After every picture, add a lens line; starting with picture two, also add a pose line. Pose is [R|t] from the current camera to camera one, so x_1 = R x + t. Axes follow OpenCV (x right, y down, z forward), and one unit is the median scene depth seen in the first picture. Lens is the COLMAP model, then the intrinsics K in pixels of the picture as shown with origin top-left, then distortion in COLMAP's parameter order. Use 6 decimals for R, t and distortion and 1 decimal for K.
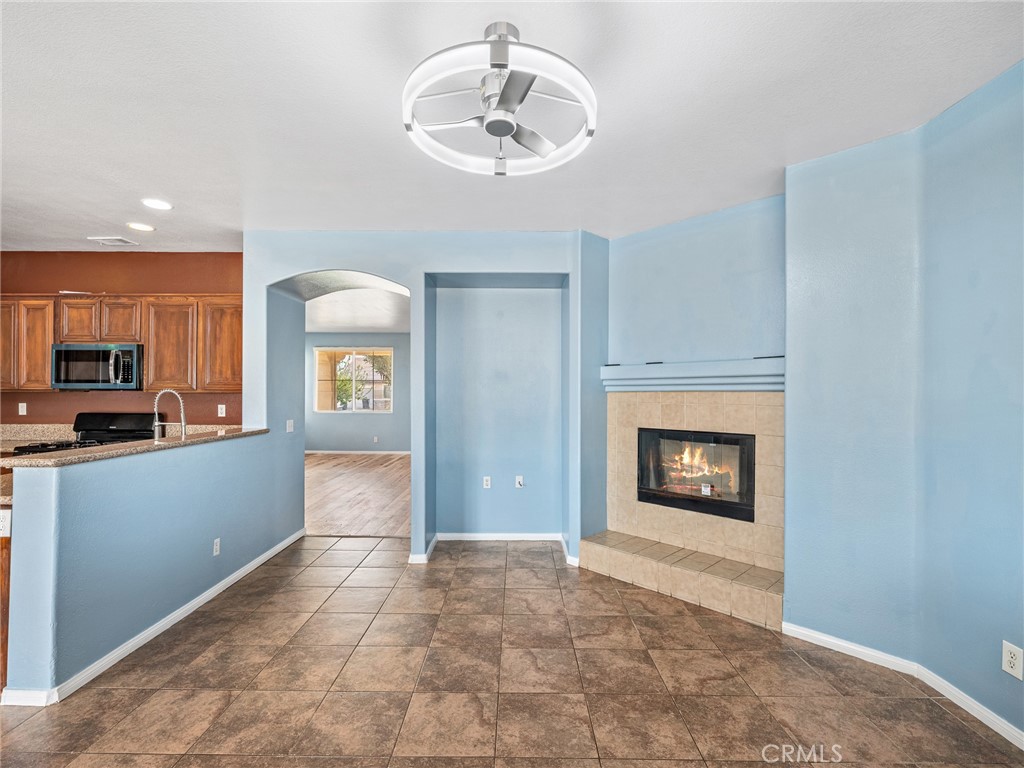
lens RADIAL K [[475.9, 0, 512.4], [0, 475.9, 391.0], [0, 0, 1]] dist [-0.002521, -0.000529]
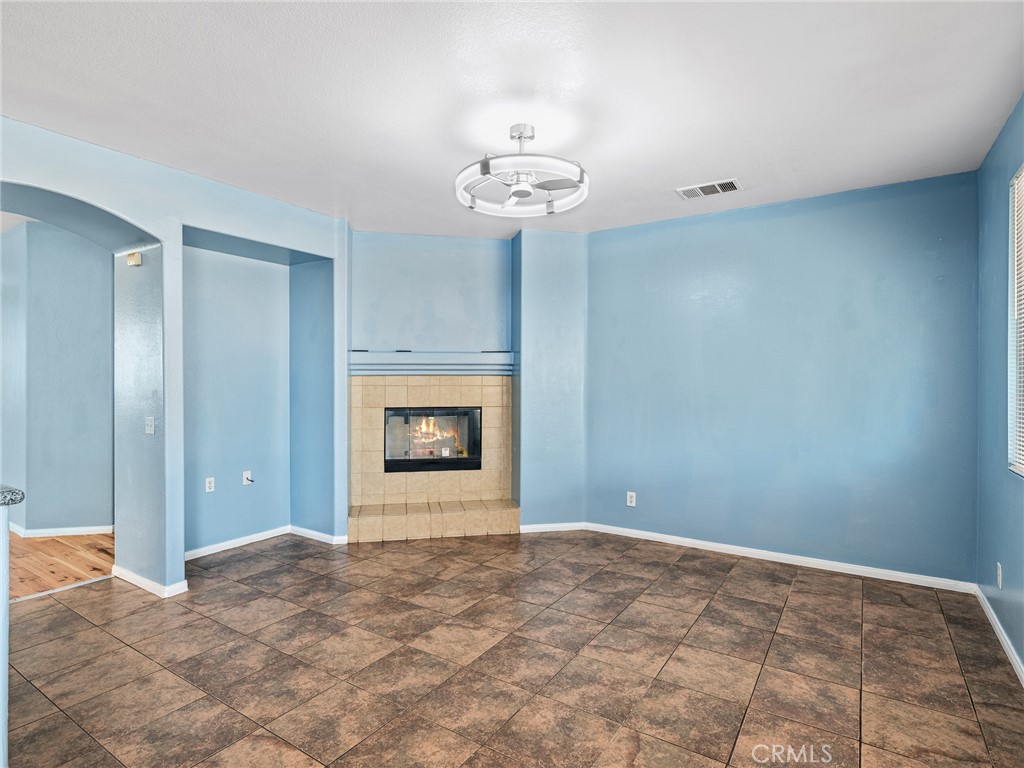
lens RADIAL K [[522.9, 0, 517.2], [0, 522.9, 377.8], [0, 0, 1]] dist [-0.001528, -0.000551]
pose [[0.549588, -0.003019, 0.835430, -0.620466], [-0.002351, 0.999984, 0.005160, -0.000518], [-0.835433, -0.004800, 0.549572, 0.060931]]
